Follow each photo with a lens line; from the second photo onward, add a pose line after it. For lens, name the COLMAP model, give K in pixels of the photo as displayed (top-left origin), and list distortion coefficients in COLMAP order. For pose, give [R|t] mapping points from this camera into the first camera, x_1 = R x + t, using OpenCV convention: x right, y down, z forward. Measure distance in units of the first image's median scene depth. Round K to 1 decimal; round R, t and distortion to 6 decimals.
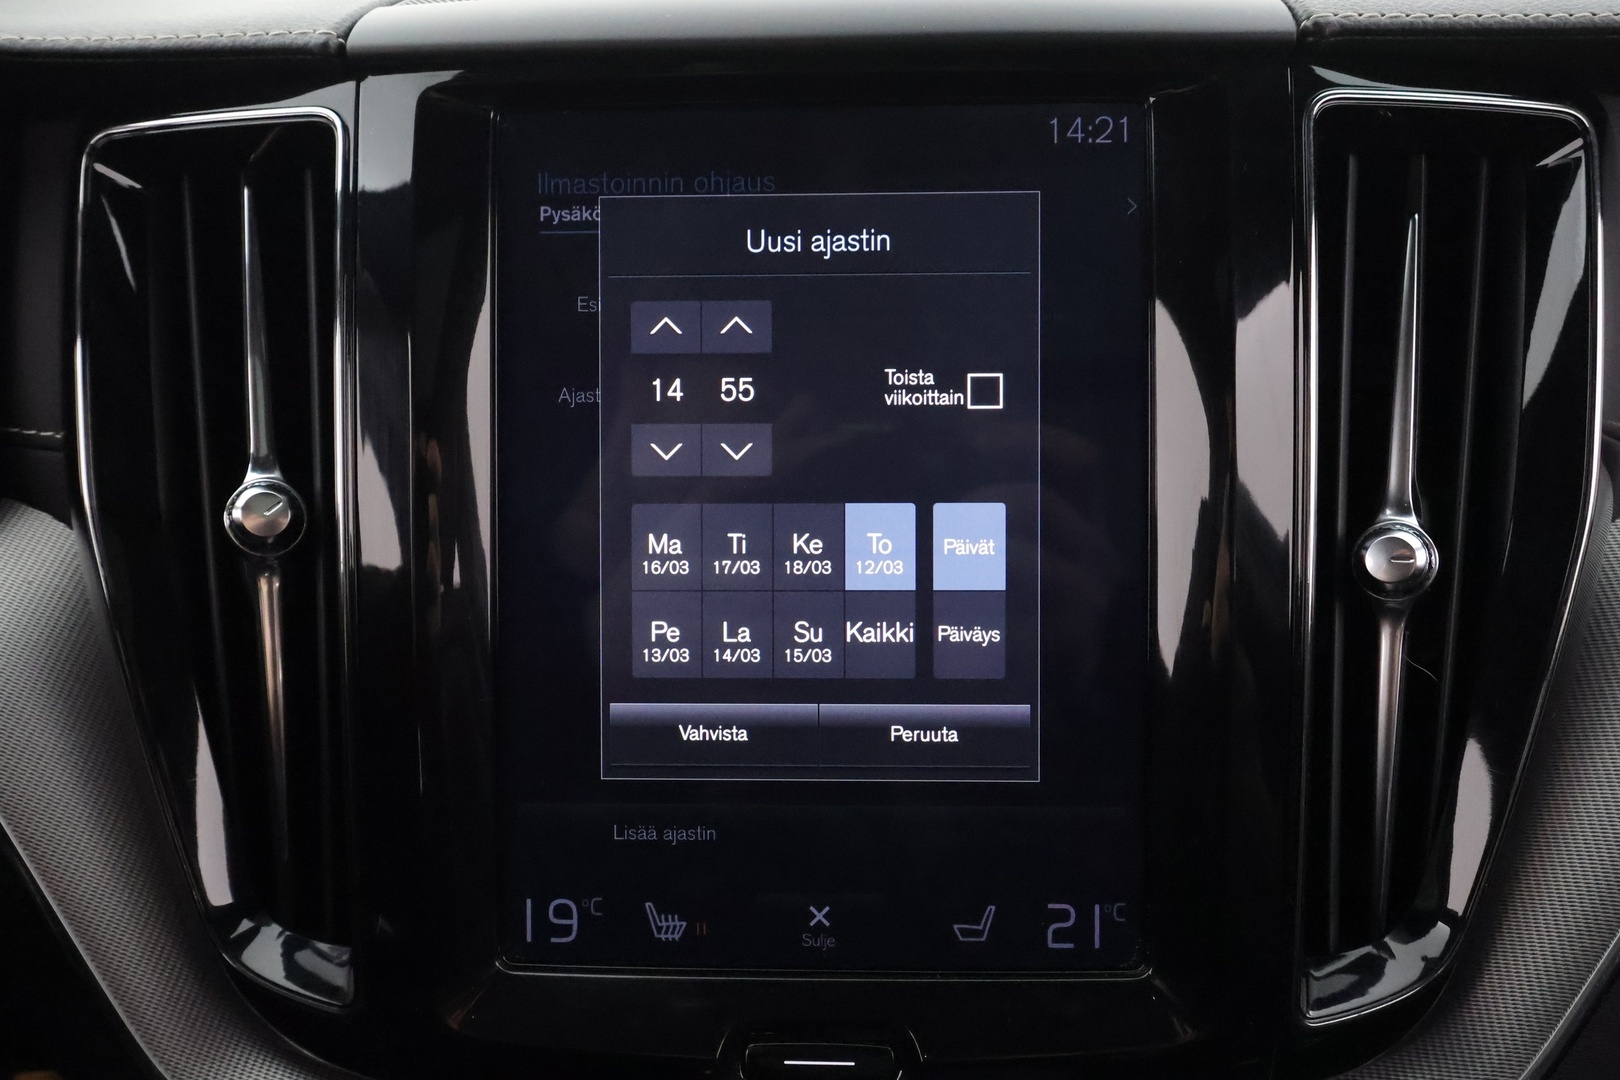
lens RADIAL K [[1301.2, 0, 803.2], [0, 1301.2, 349.2], [0, 0, 1]] dist [-0.005030, 0.002095]
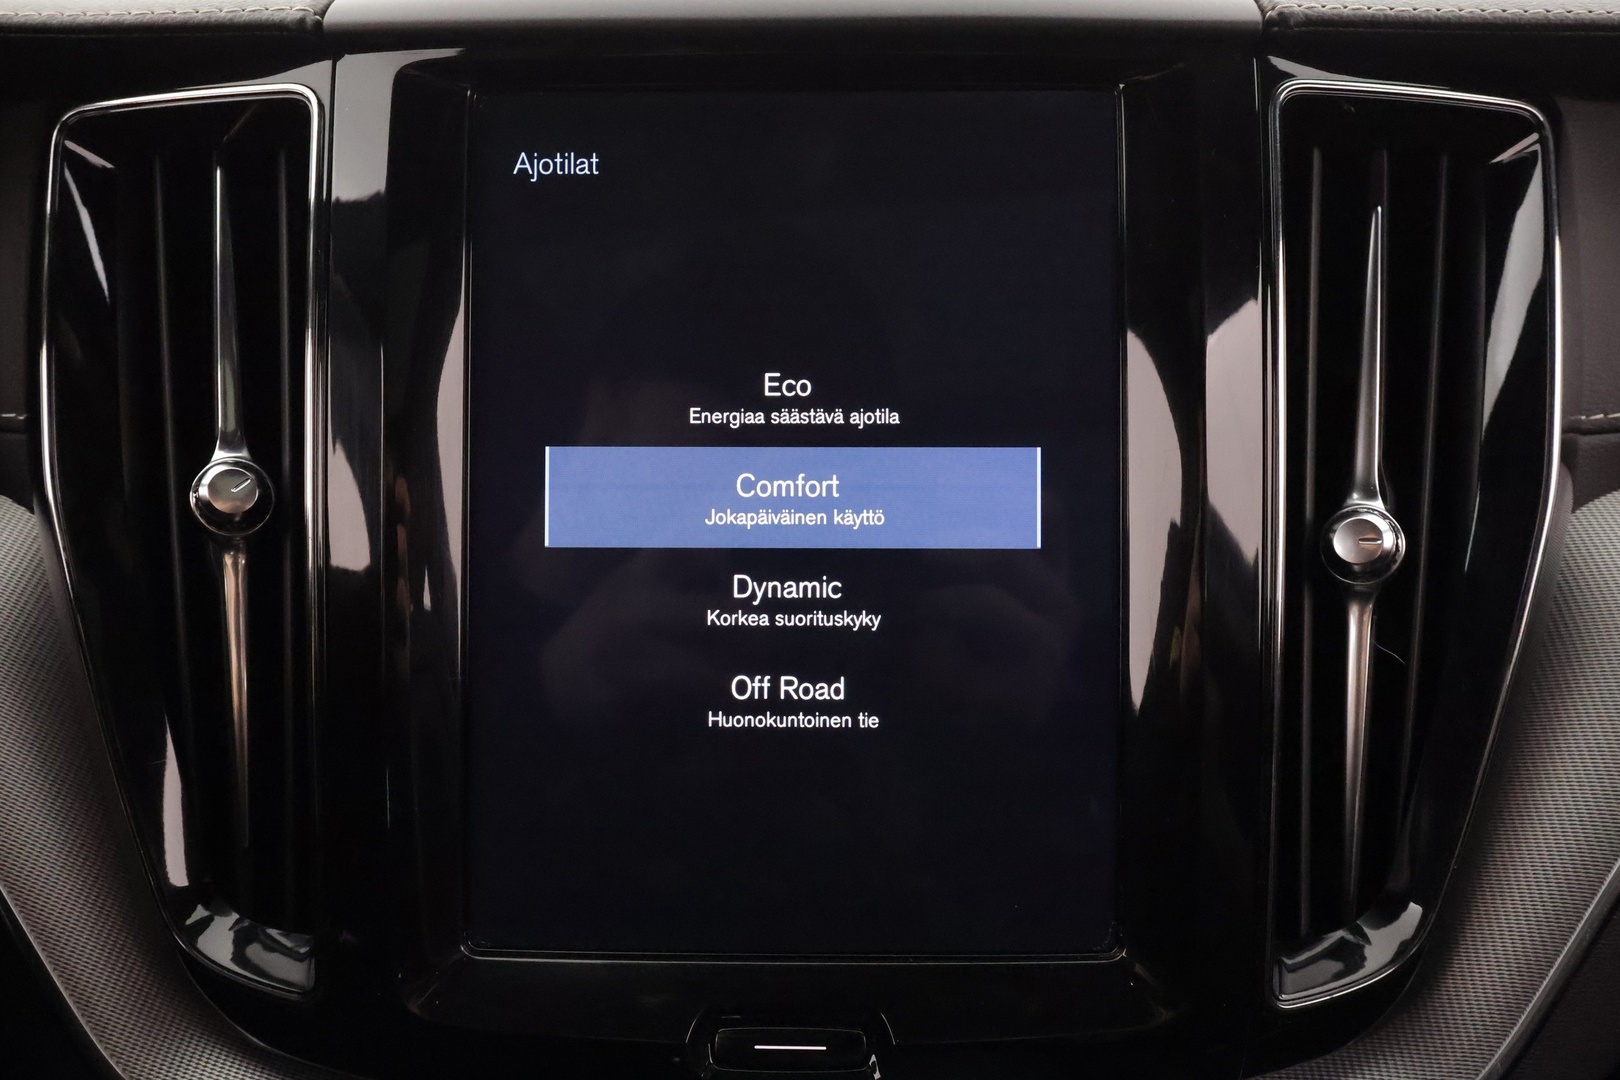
lens RADIAL K [[1301.2, 0, 815.7], [0, 1301.2, 597.5], [0, 0, 1]] dist [-0.005030, 0.002095]
pose [[0.999579, 0.005421, 0.028509, 0.001714], [-0.004498, 0.999467, -0.032342, 0.238097], [-0.028669, 0.032200, 0.999070, 0.003120]]
